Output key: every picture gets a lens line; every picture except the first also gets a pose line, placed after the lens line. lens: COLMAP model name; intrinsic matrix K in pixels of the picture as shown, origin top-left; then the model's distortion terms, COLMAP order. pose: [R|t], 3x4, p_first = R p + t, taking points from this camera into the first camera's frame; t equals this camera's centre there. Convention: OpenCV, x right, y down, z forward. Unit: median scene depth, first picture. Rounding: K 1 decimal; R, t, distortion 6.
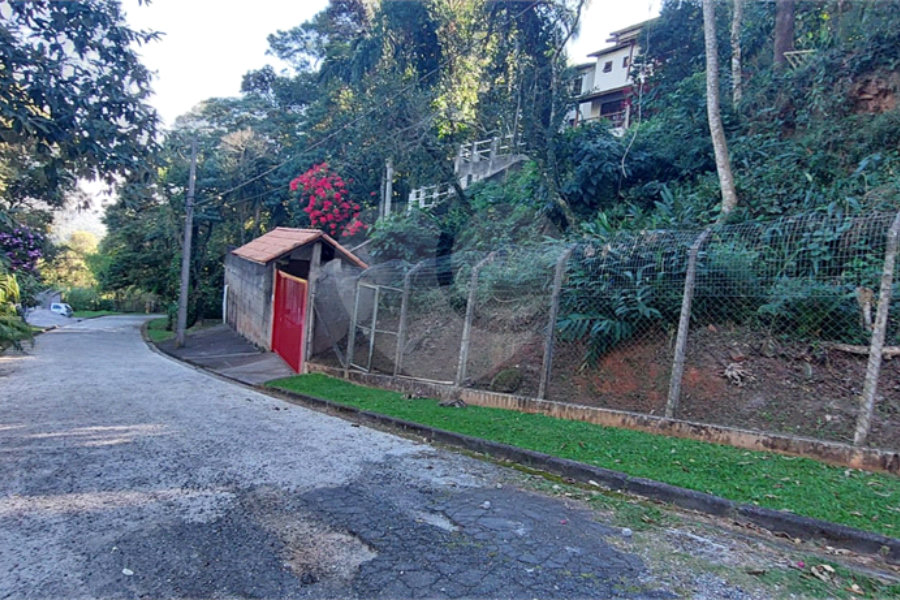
lens RADIAL K [[539.0, 0, 450.0], [0, 539.0, 305.3], [0, 0, 1]] dist [-0.004582, -0.014289]
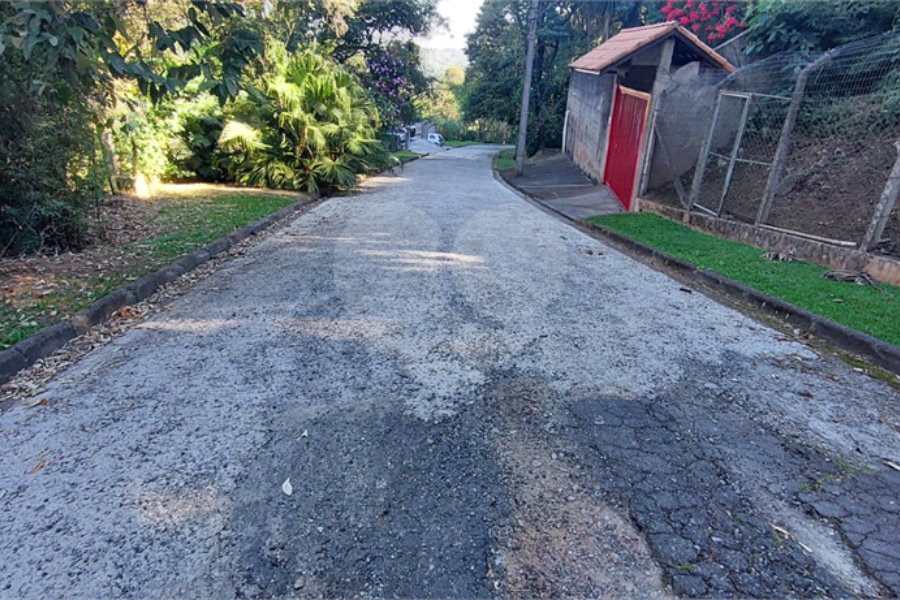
lens RADIAL K [[539.0, 0, 450.0], [0, 539.0, 305.3], [0, 0, 1]] dist [-0.004582, -0.014289]
pose [[0.819119, 0.172956, -0.546929, -0.021295], [-0.001770, 0.954219, 0.299103, 0.015524], [0.573622, -0.244033, 0.781925, 0.143018]]
